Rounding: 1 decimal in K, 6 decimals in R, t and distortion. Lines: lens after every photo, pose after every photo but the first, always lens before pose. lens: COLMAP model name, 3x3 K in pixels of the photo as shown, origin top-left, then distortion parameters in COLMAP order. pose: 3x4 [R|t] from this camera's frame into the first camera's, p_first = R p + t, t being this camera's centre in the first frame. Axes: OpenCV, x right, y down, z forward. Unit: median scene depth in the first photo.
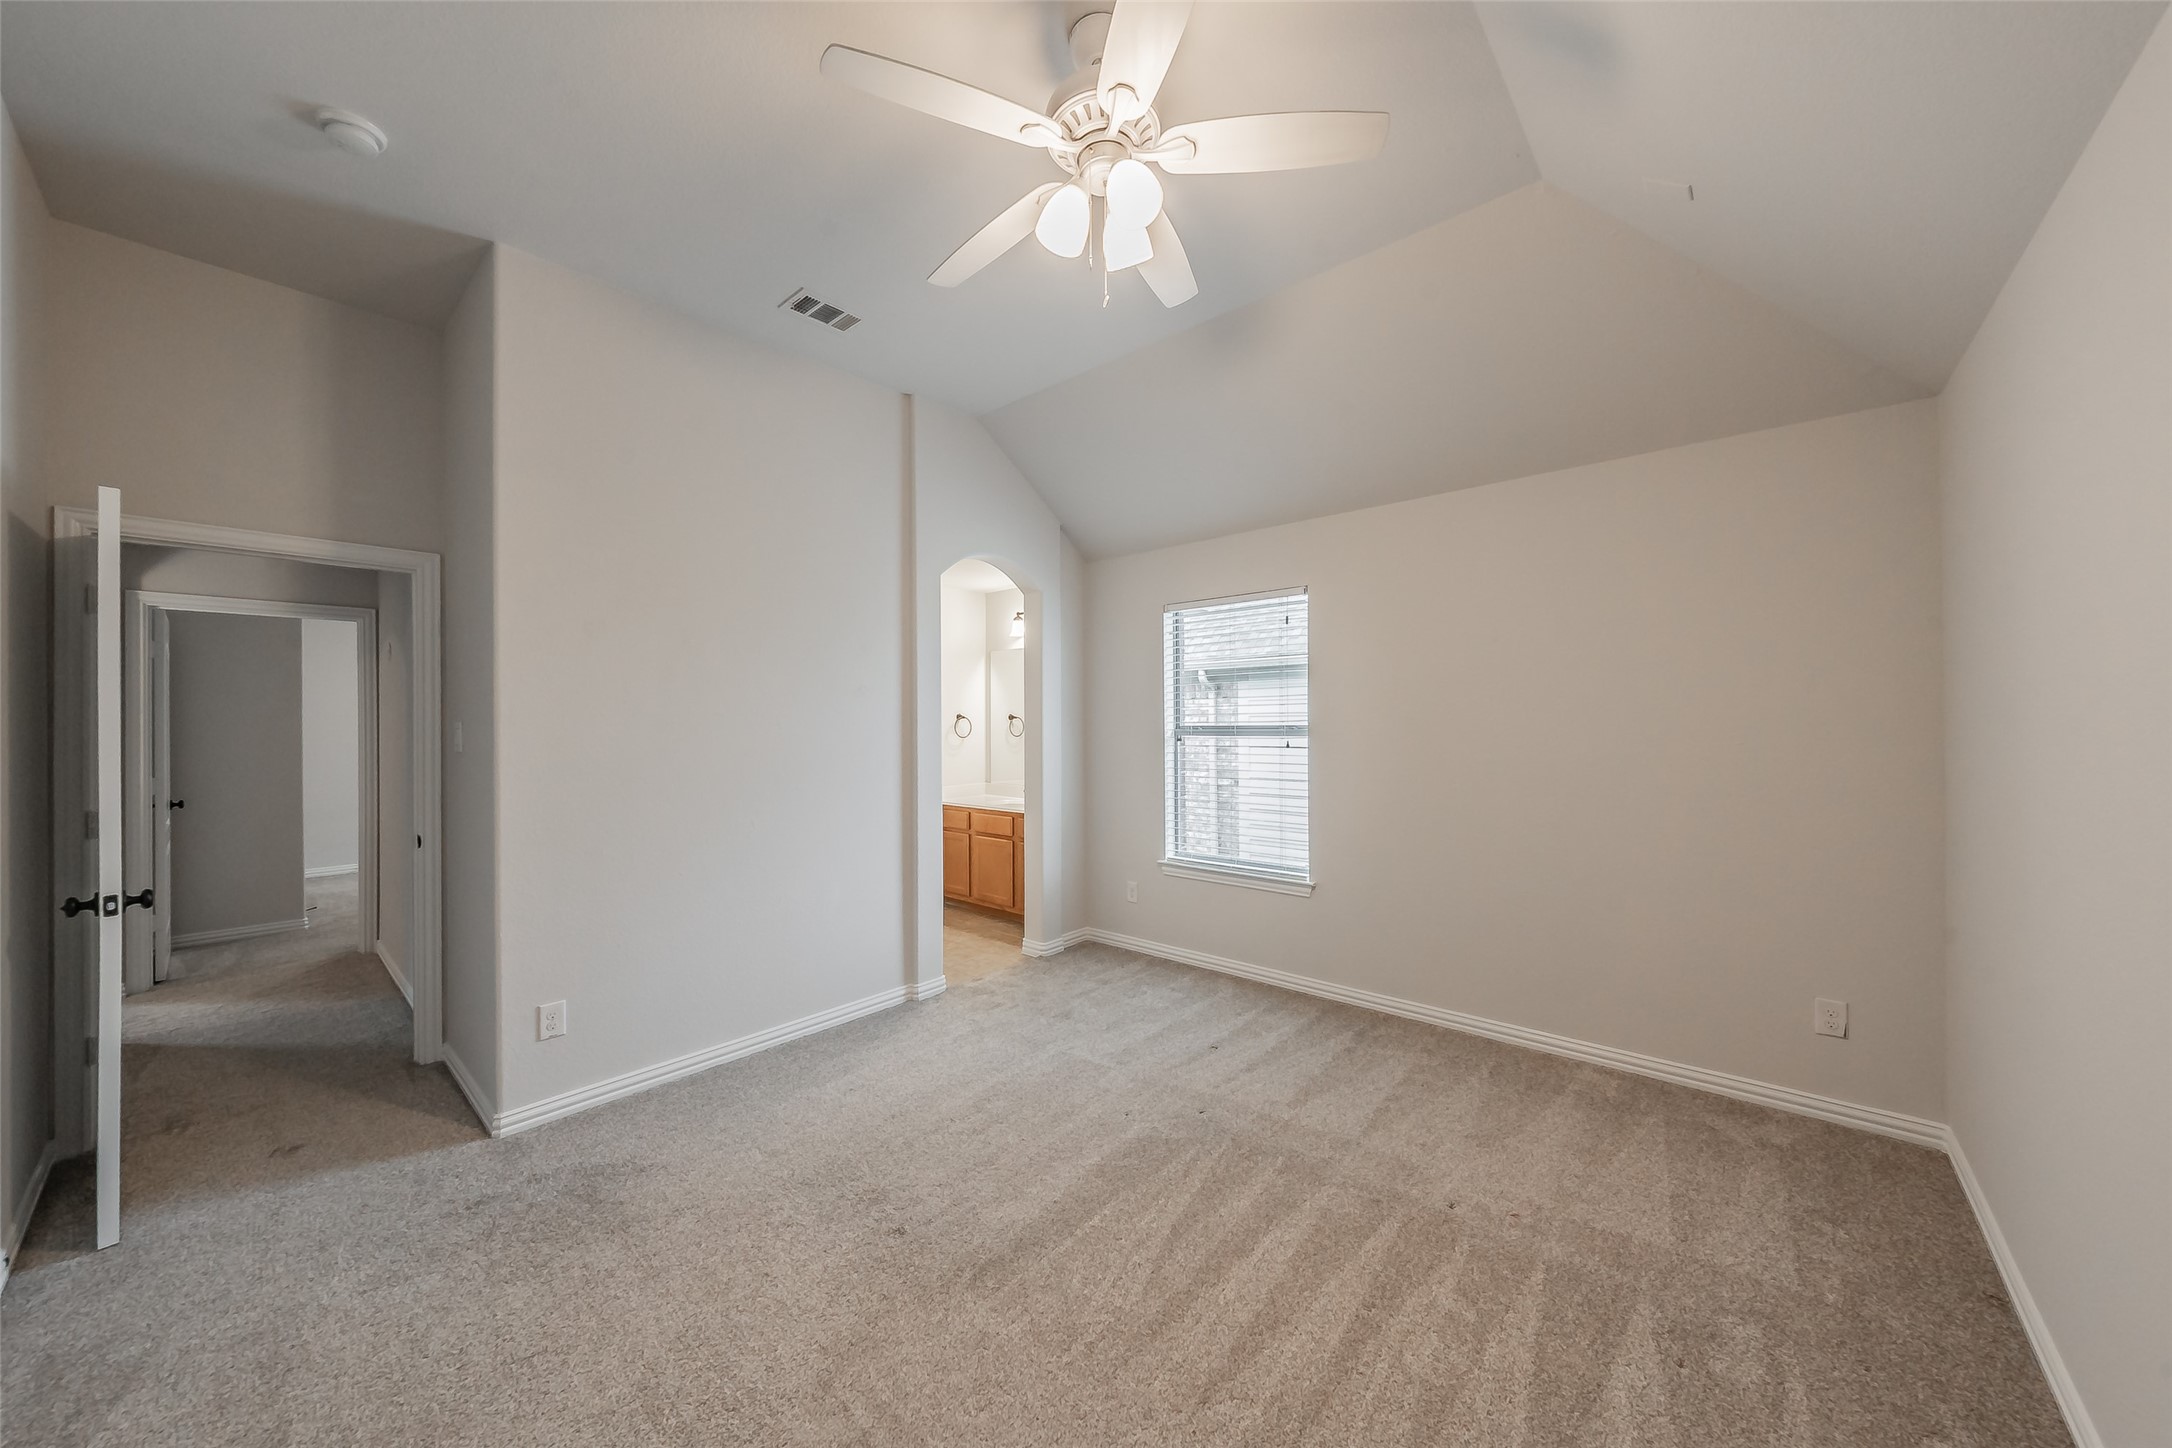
lens RADIAL K [[759.2, 0, 1088.1], [0, 759.2, 725.0], [0, 0, 1]] dist [0.000014, -0.000149]
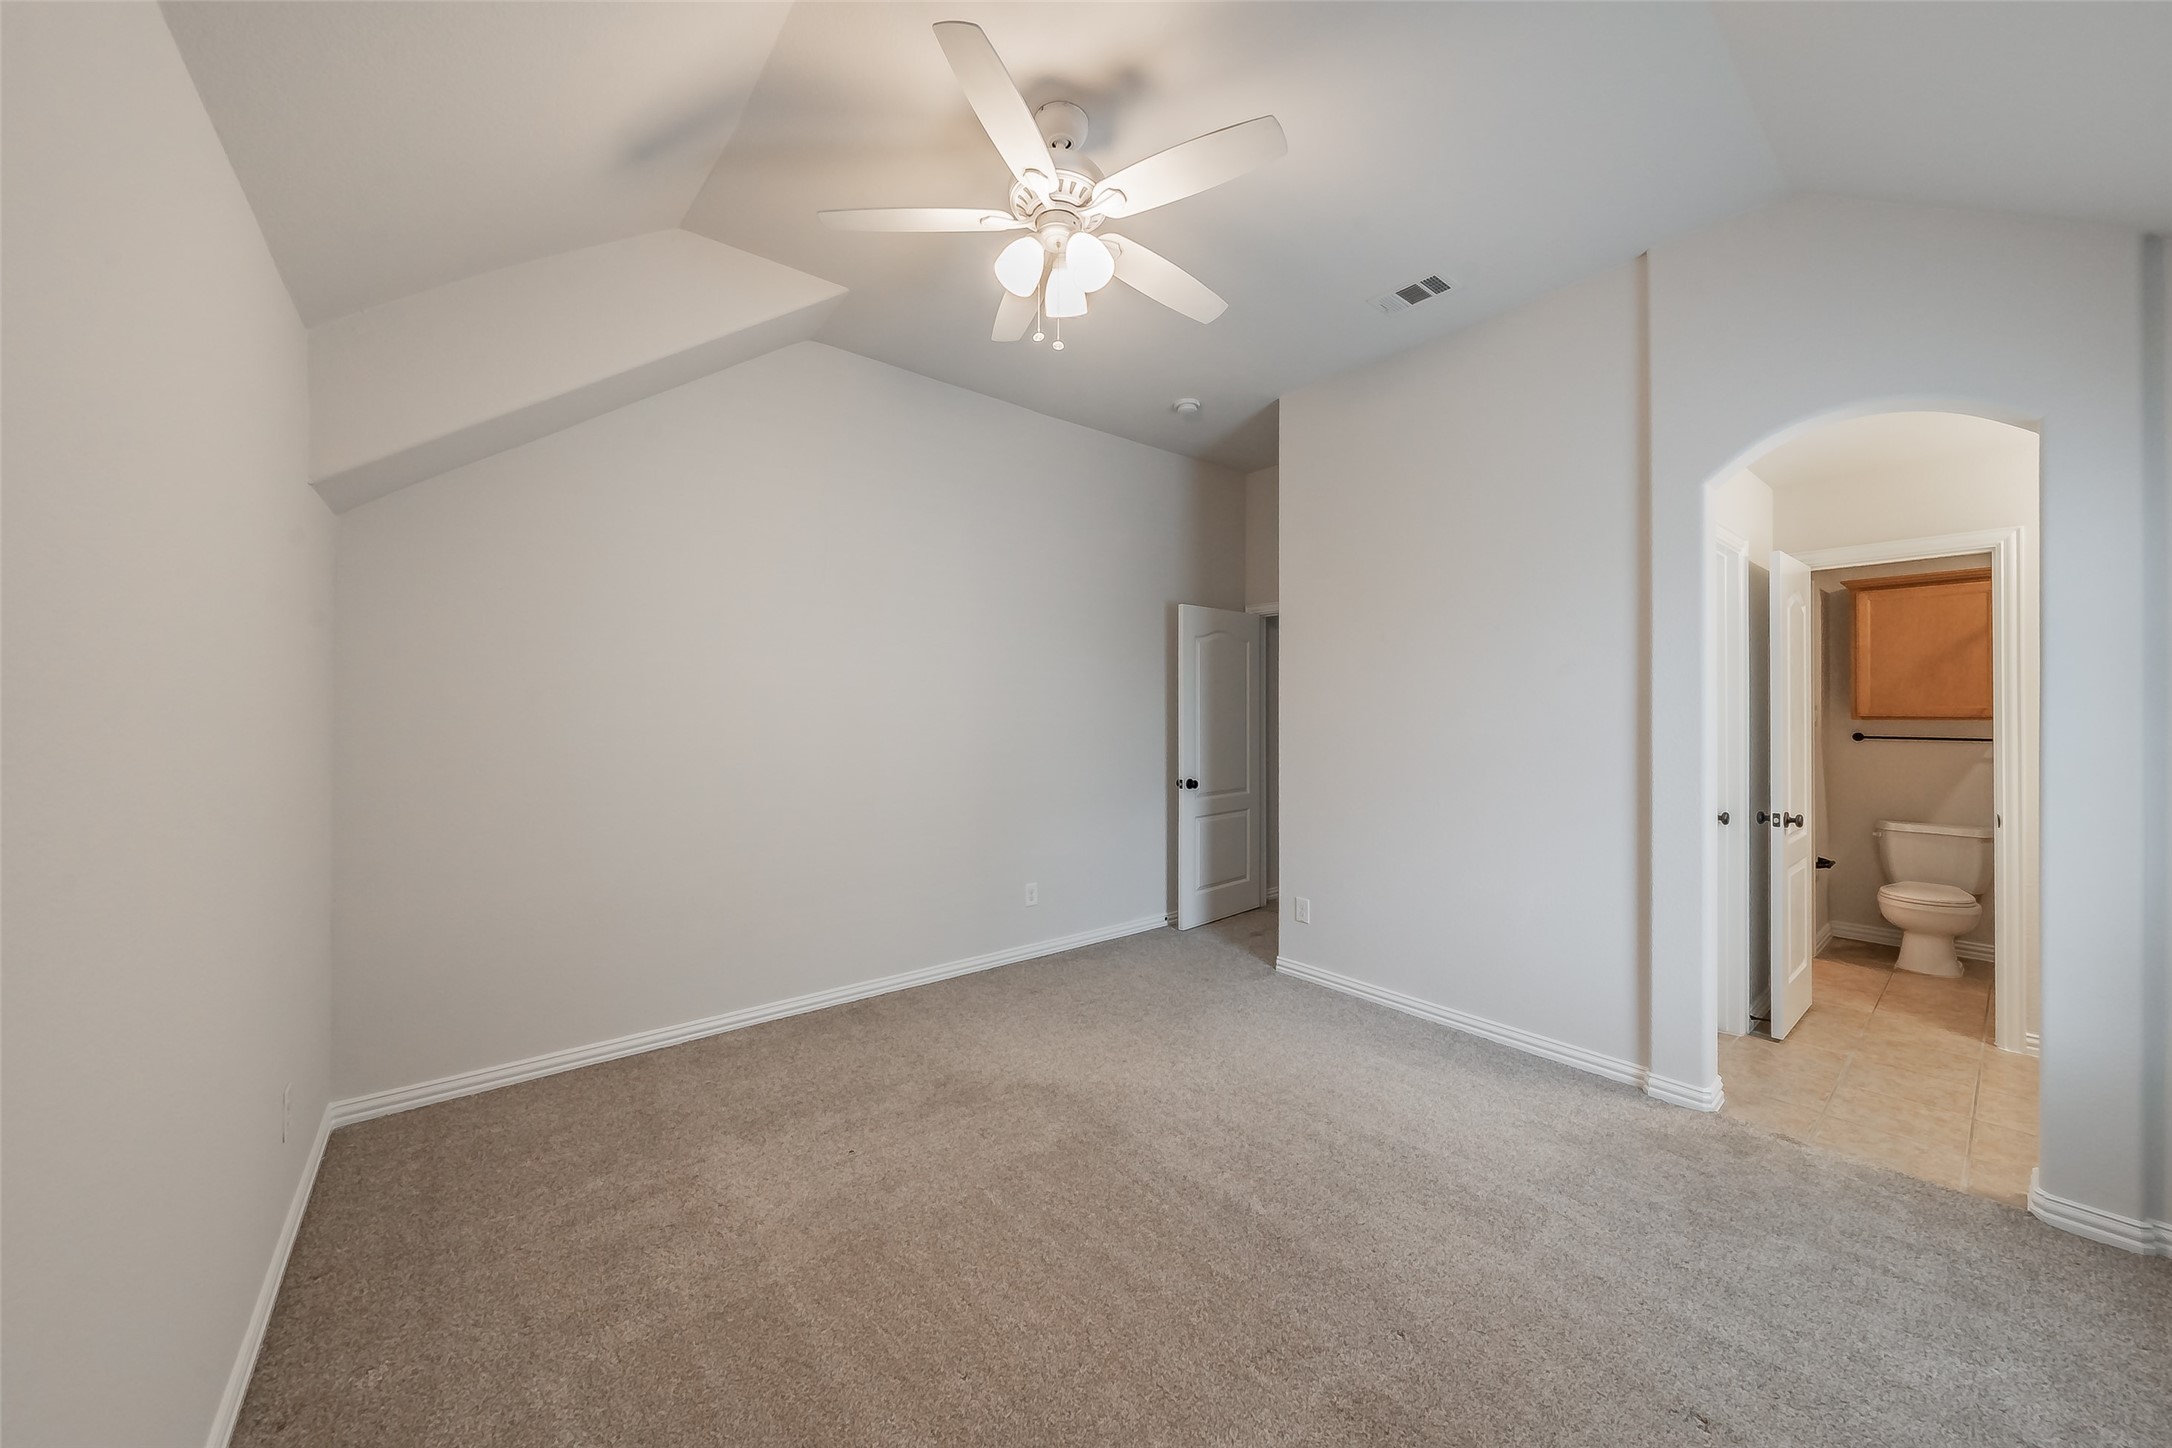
lens RADIAL K [[759.2, 0, 1092.7], [0, 759.2, 709.4], [0, 0, 1]] dist [0.000014, -0.000149]
pose [[-0.169489, 0.007151, -0.985506, 0.642808], [0.000449, 0.999974, 0.007179, -0.006143], [0.985532, 0.000774, -0.169488, 0.685732]]
